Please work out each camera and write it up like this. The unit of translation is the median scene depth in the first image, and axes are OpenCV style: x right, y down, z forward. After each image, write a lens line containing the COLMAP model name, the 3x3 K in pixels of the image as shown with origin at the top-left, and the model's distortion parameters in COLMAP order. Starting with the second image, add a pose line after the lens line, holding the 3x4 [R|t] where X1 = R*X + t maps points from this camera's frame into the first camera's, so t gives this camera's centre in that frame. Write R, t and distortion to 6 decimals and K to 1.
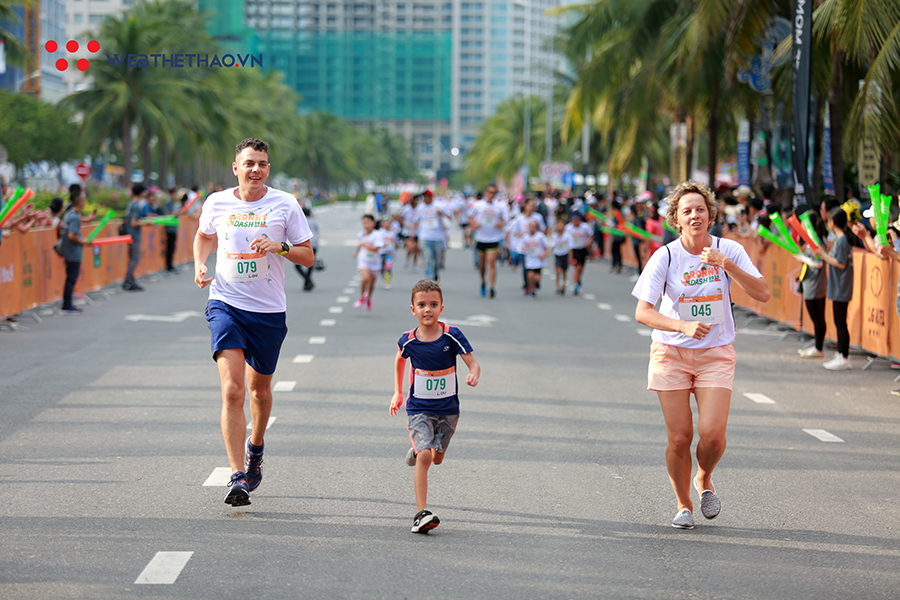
lens RADIAL K [[3195.2, 0, 448.1], [0, 3195.2, 298.2], [0, 0, 1]] dist [0.122260, 0.000000]
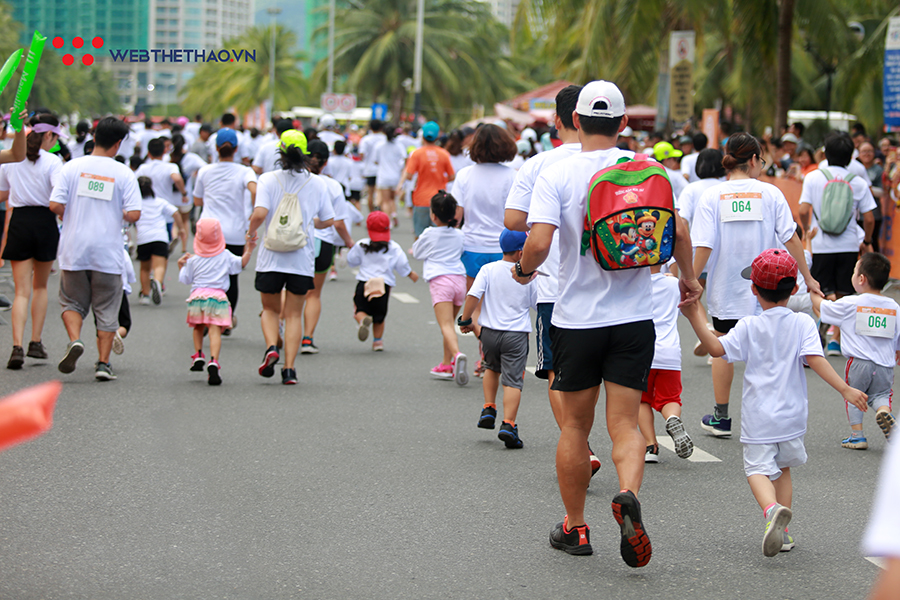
lens RADIAL K [[2351.0, 0, 450.1], [0, 2351.0, 299.8], [0, 0, 1]] dist [-0.067572, 0.000000]
pose [[0.987136, -0.002936, 0.159856, -0.033622], [-0.003470, 0.999202, 0.039784, -0.009149], [-0.159845, -0.039827, 0.986338, 0.287413]]
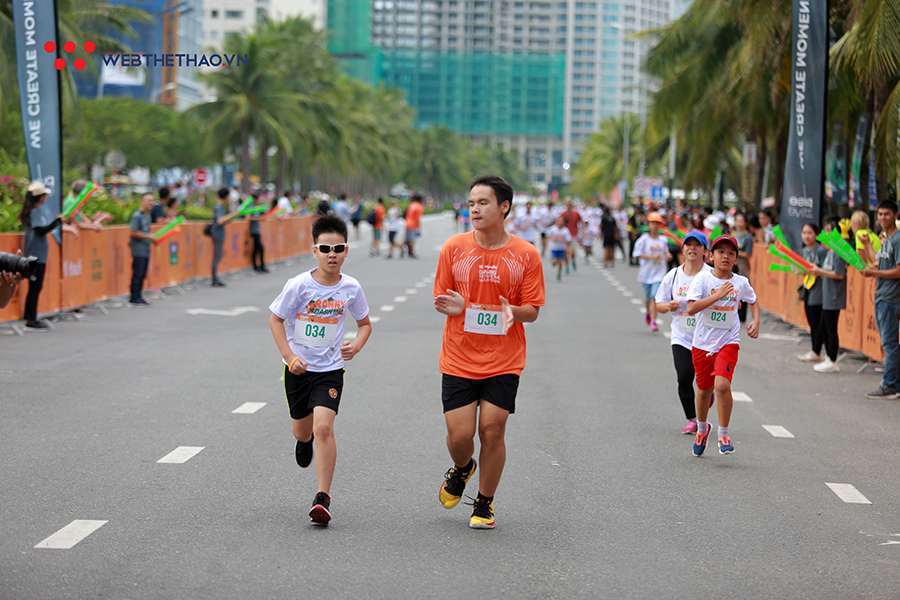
lens RADIAL K [[3003.3, 0, 455.1], [0, 3003.3, 301.2], [0, 0, 1]] dist [0.022344, 0.000000]
pose [[0.998973, 0.020366, -0.040478, 0.008983], [-0.020396, 0.999792, -0.000347, 0.000364], [0.040463, 0.001172, 0.999180, -0.000845]]
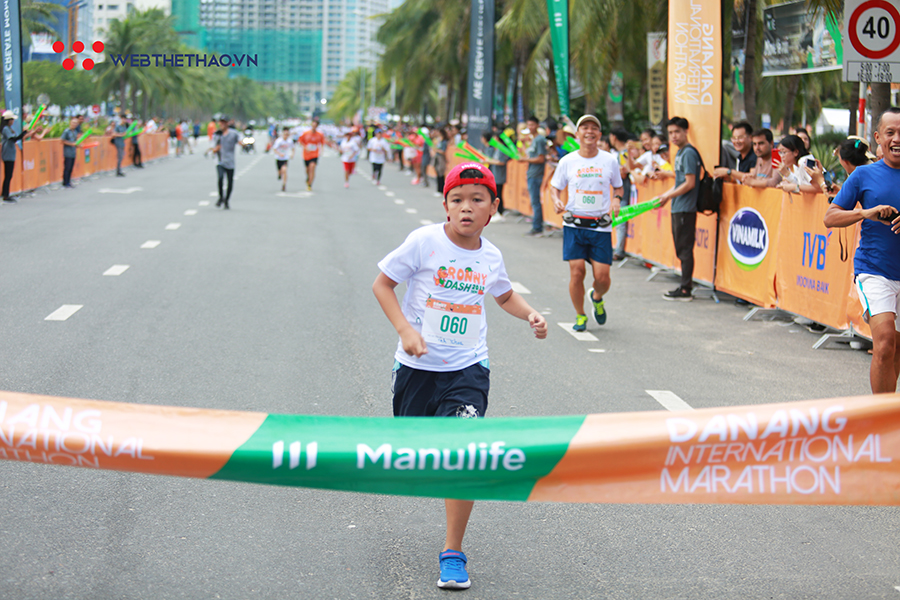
lens RADIAL K [[1921.0, 0, 447.9], [0, 1921.0, 298.6], [0, 0, 1]] dist [-0.311261, 0.000000]
pose [[0.997974, 0.009336, 0.062937, 0.006918], [-0.012827, 0.998387, 0.055304, 0.001521], [-0.062319, -0.056000, 0.996484, -0.010031]]
